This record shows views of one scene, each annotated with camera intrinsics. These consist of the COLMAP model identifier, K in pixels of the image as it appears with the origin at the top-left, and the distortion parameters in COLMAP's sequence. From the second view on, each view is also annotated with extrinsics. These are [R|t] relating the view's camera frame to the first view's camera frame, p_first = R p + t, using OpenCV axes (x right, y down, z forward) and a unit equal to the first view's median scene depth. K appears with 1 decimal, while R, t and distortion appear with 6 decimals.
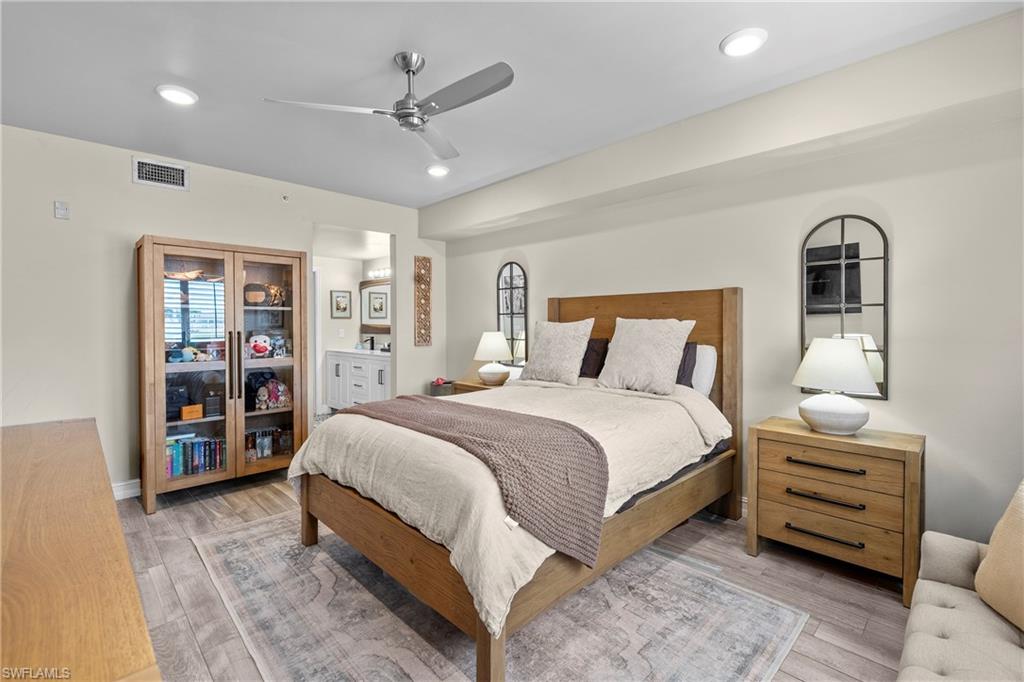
lens RADIAL K [[455.5, 0, 503.6], [0, 455.5, 330.0], [0, 0, 1]] dist [0.002149, -0.000273]
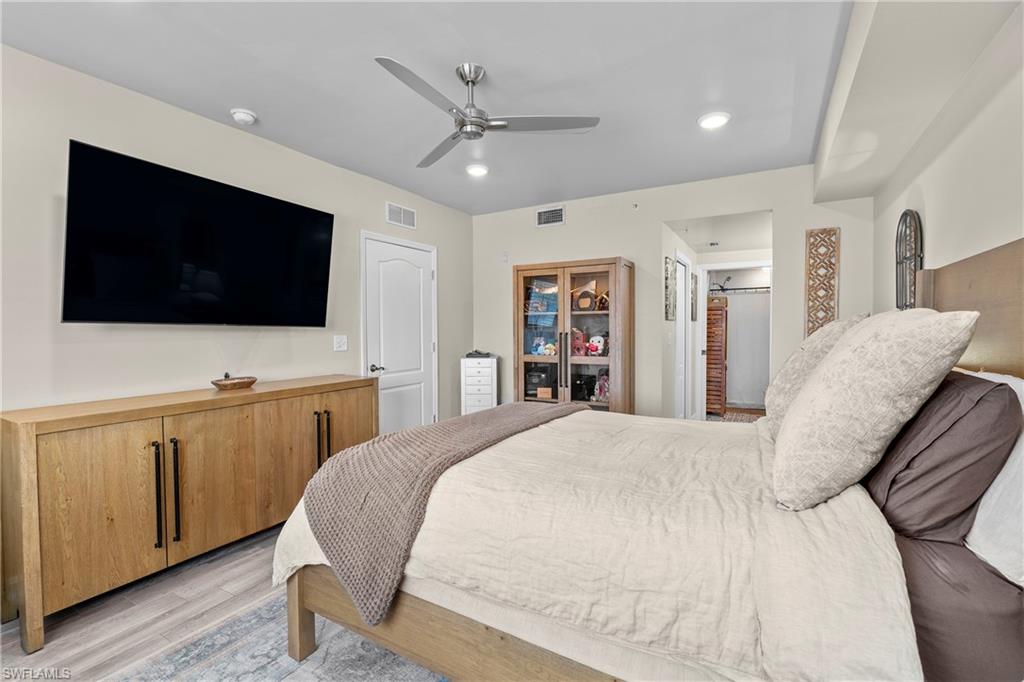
lens RADIAL K [[455.5, 0, 510.9], [0, 455.5, 338.1], [0, 0, 1]] dist [0.002149, -0.000273]
pose [[0.279048, 0.021172, -0.960044, 0.517460], [-0.008598, 0.999772, 0.019549, -0.004263], [0.960239, 0.002799, 0.279167, 0.493081]]
